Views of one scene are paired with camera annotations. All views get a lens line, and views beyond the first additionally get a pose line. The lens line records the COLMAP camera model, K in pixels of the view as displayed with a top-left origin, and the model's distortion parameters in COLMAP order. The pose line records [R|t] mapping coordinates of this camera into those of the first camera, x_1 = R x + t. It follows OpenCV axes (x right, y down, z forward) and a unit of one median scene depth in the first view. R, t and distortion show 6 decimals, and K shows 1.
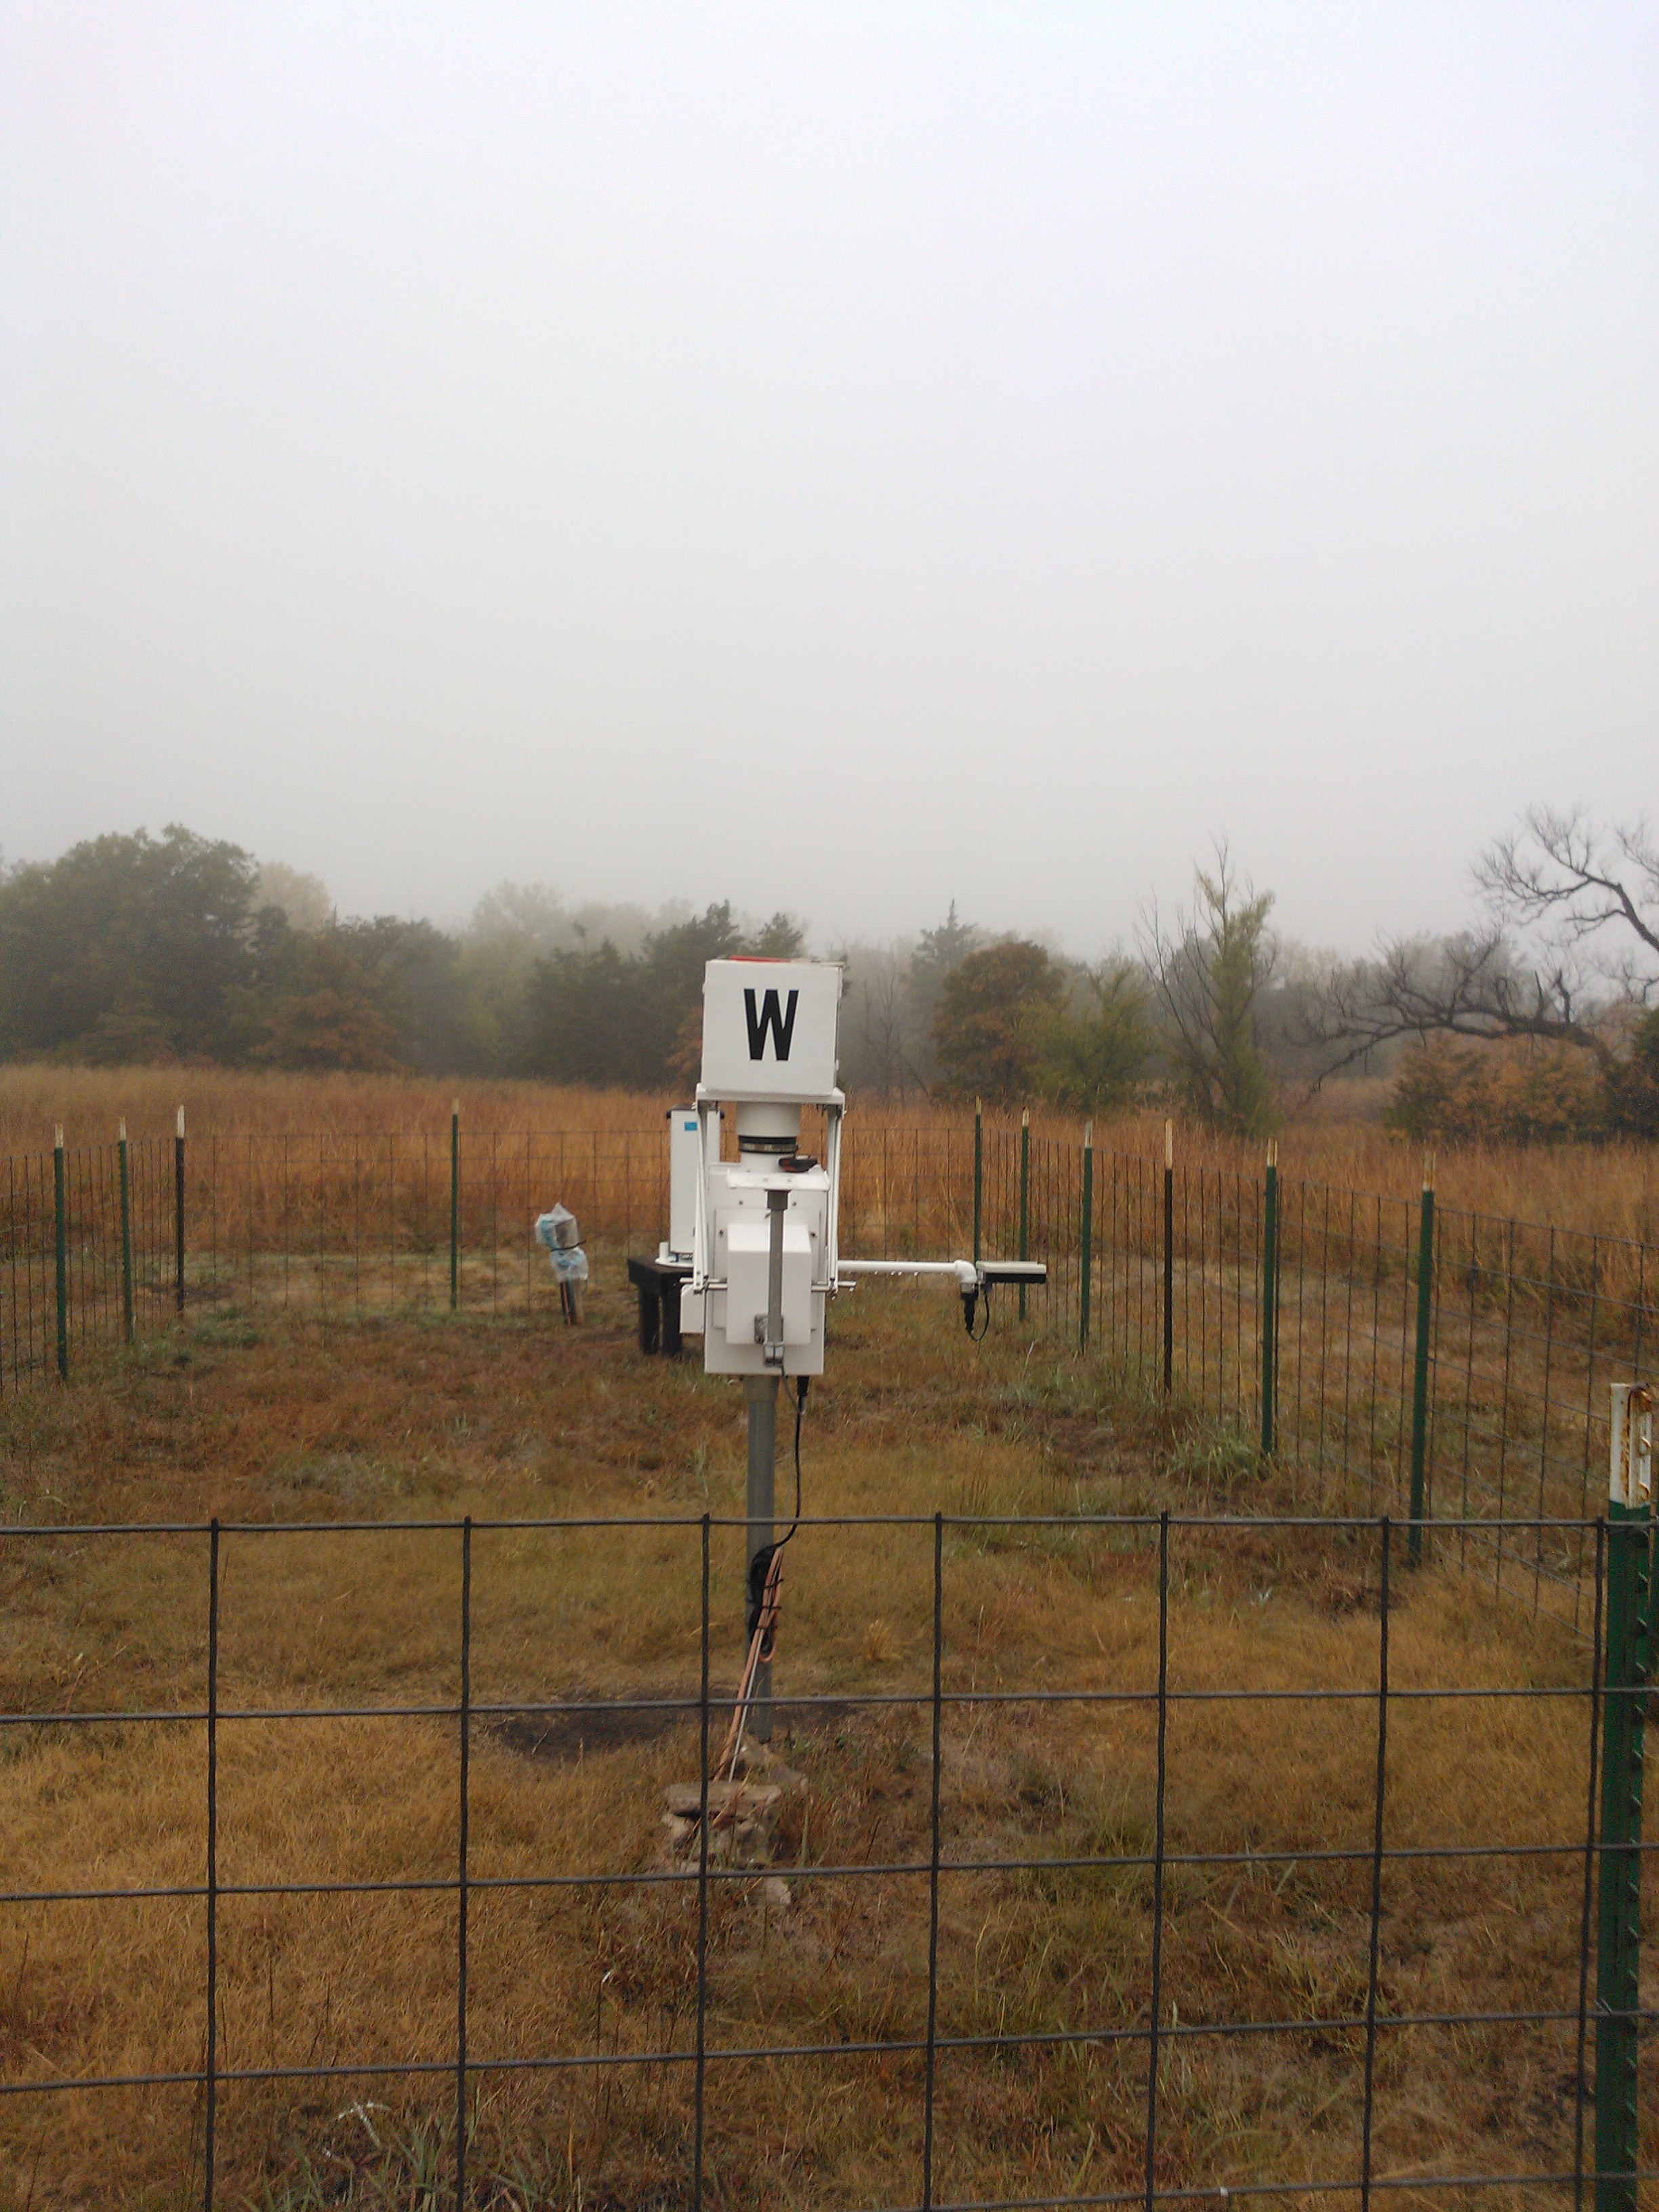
lens RADIAL K [[1879.4, 0, 762.1], [0, 1879.4, 1107.6], [0, 0, 1]] dist [-0.004214, -0.002367]
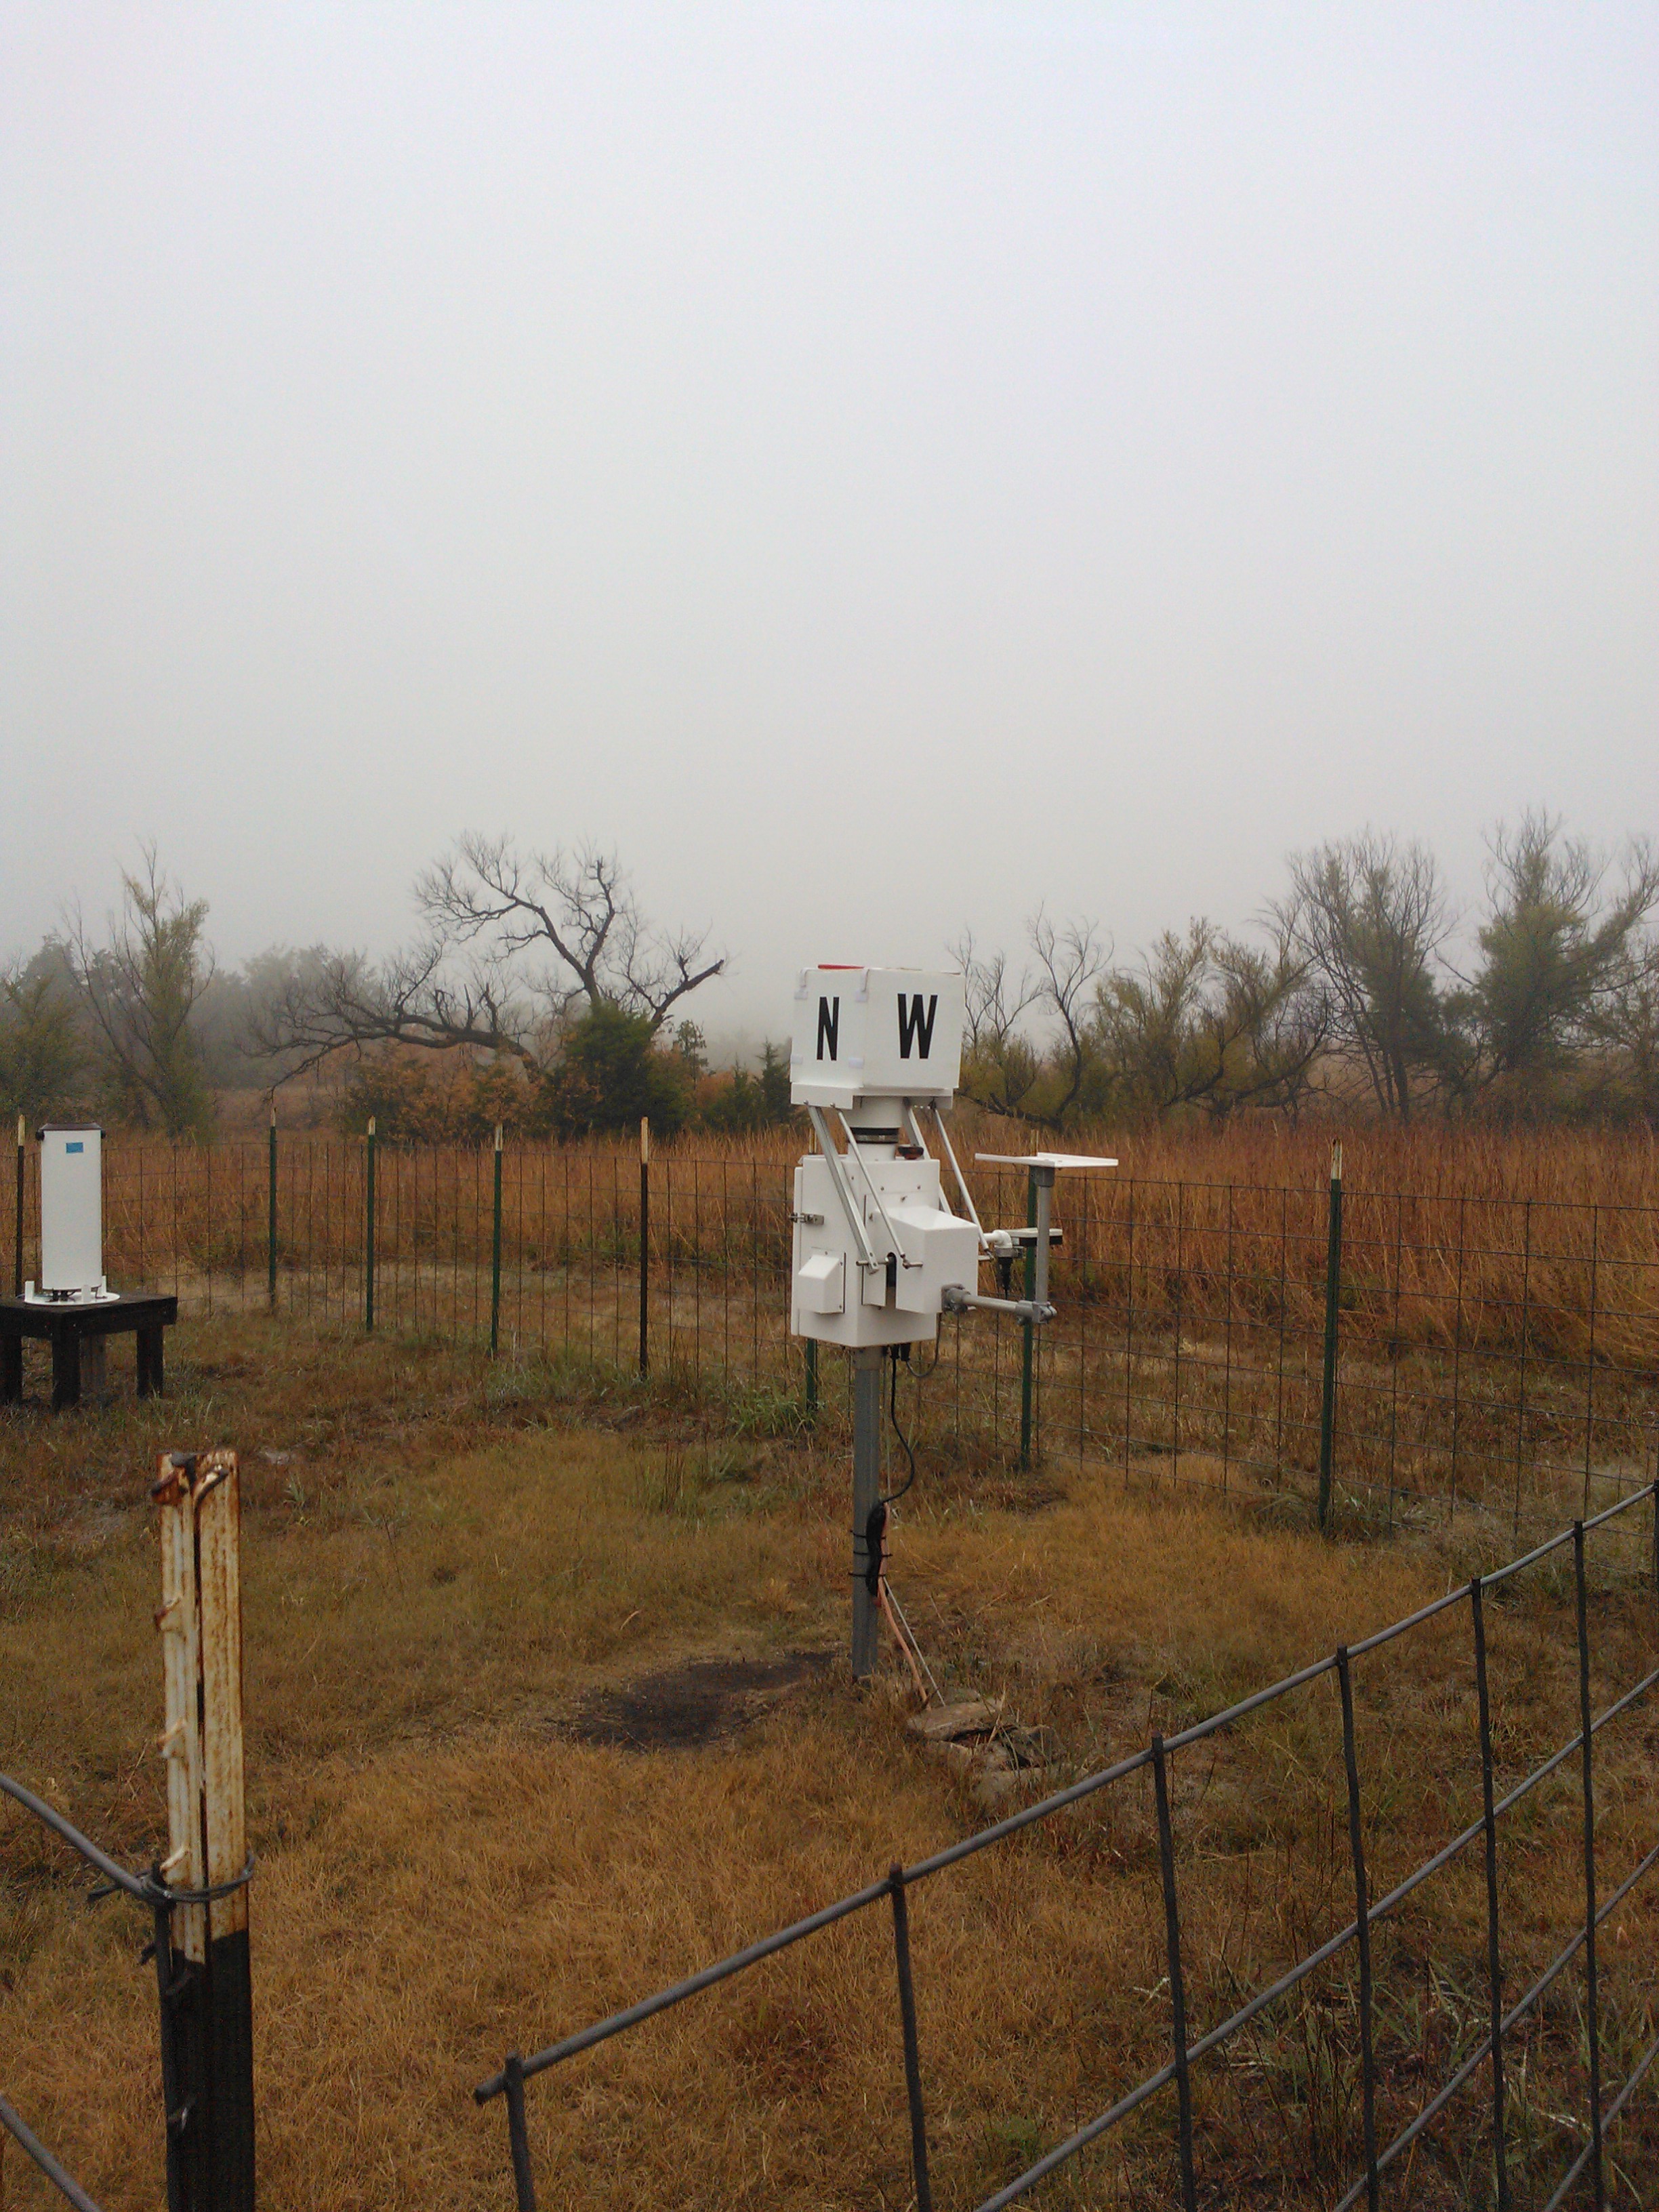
lens RADIAL K [[1864.7, 0, 808.3], [0, 1864.7, 1145.5], [0, 0, 1]] dist [0.098893, -0.004063]
pose [[0.789205, -0.041414, 0.612732, -0.102569], [0.033012, 0.999142, 0.025011, -0.000445], [-0.613242, 0.000488, 0.789895, 0.024006]]
